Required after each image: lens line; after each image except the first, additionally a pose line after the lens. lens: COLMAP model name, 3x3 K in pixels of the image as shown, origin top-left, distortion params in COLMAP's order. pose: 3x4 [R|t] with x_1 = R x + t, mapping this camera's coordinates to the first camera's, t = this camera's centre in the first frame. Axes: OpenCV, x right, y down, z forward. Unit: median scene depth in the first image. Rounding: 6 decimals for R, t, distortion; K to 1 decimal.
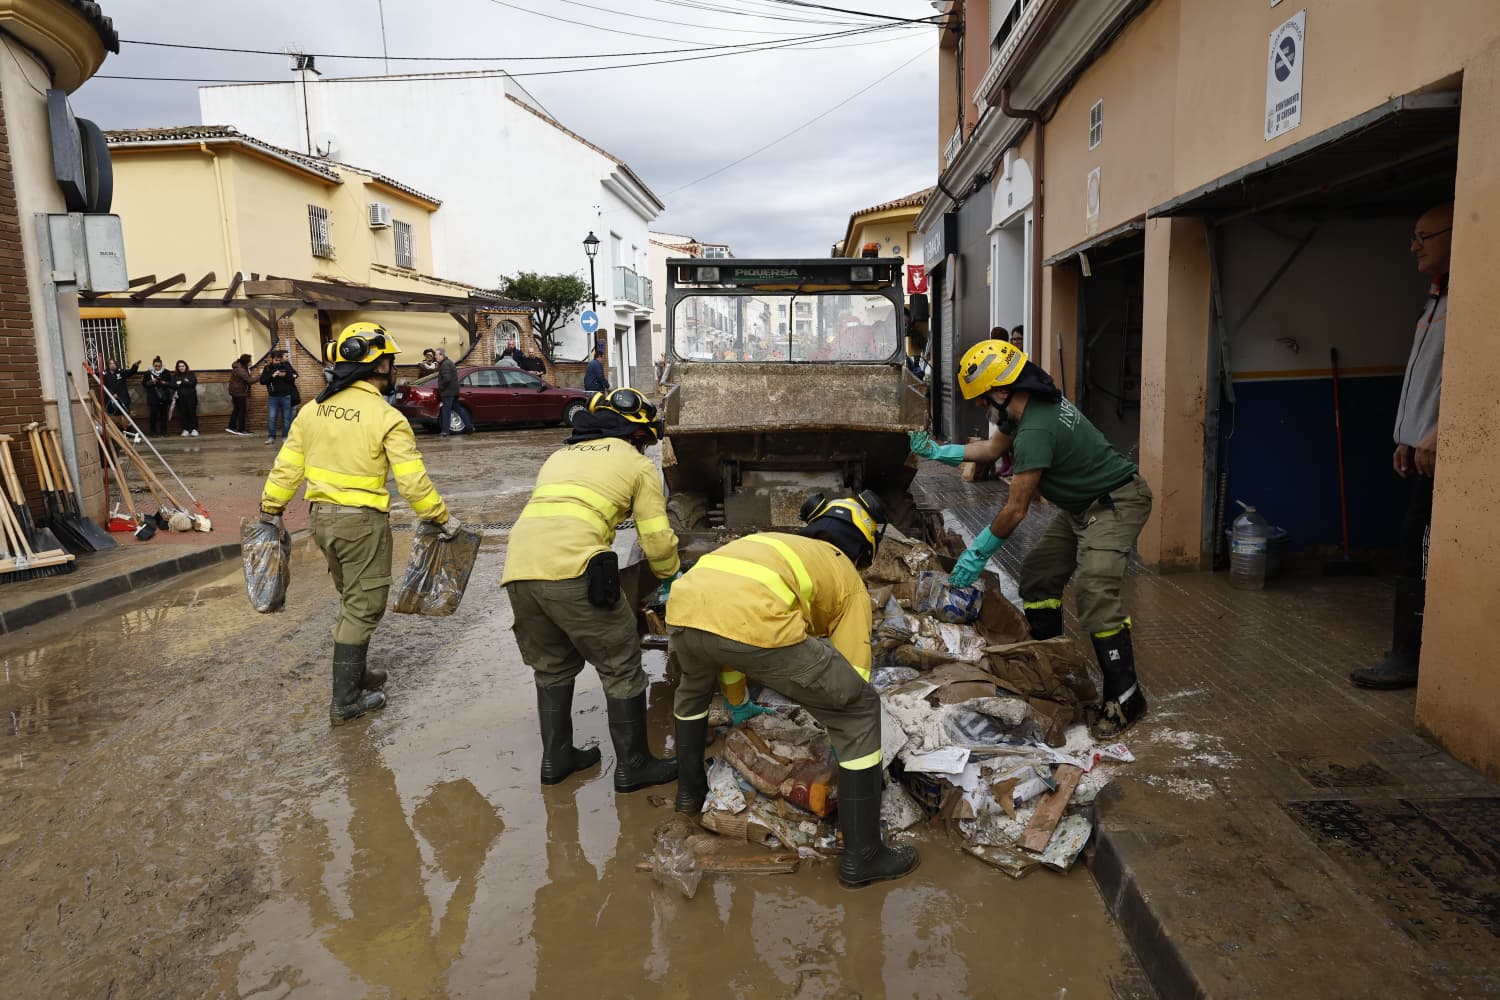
lens RADIAL K [[928.3, 0, 750.0], [0, 928.3, 500.0], [0, 0, 1]] dist [-0.001021, -0.000207]
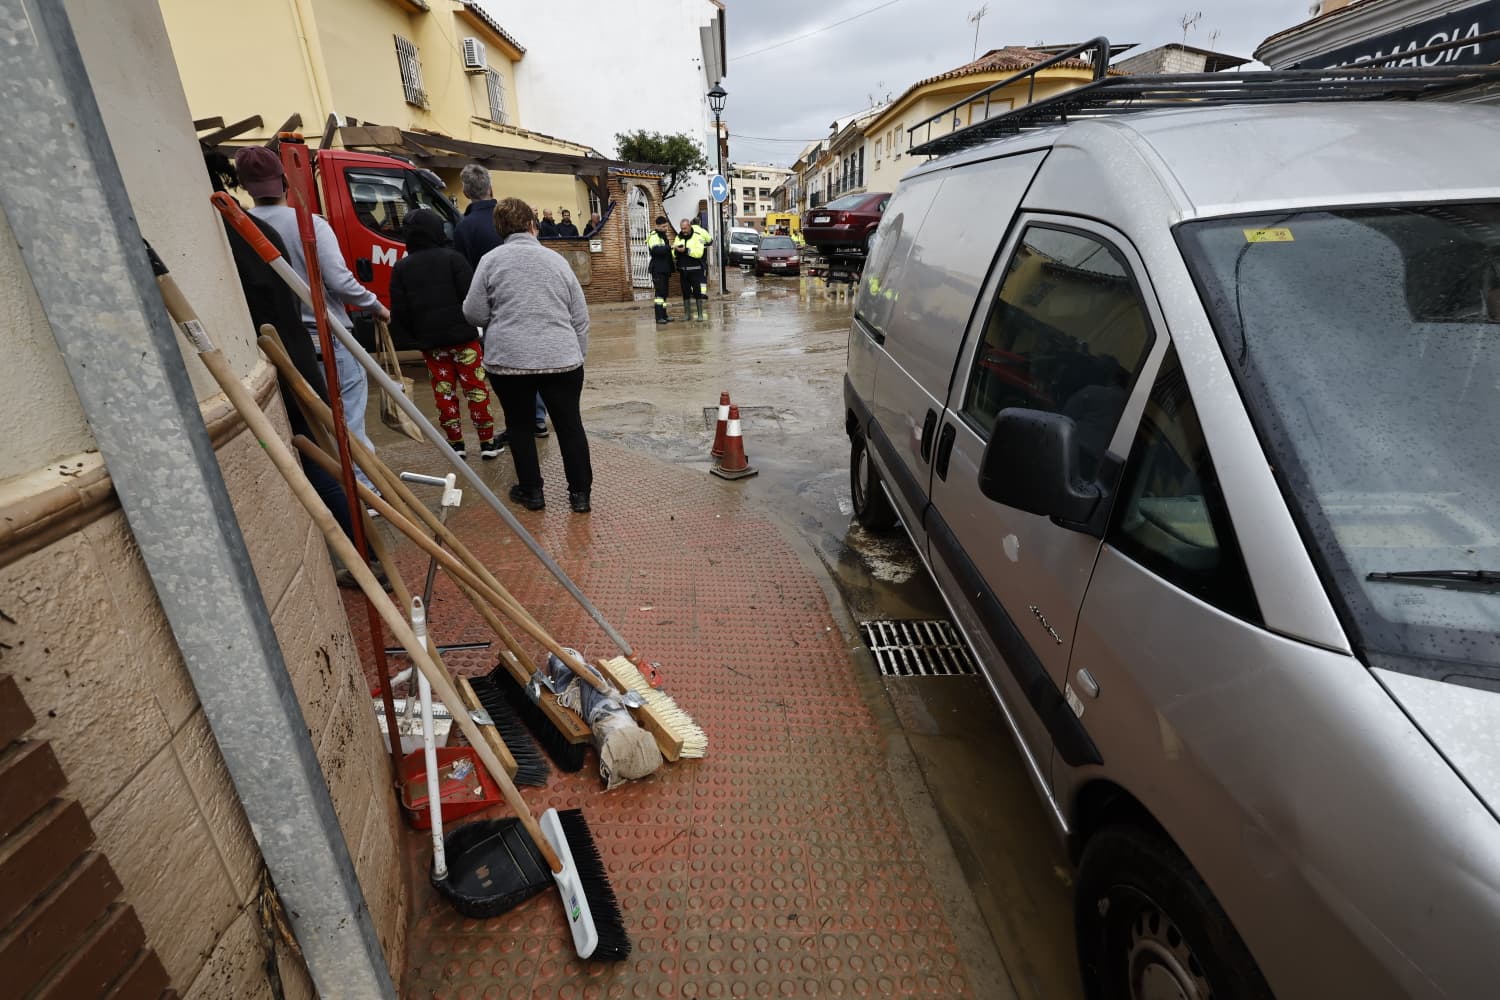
lens RADIAL K [[654.3, 0, 769.0], [0, 654.3, 507.0], [0, 0, 1]] dist [-0.001332, -0.000640]
pose [[0.994203, -0.041743, 0.099084, -0.213535], [0.016573, 0.970040, 0.242379, -0.040418], [-0.106233, -0.239332, 0.965109, 0.289771]]
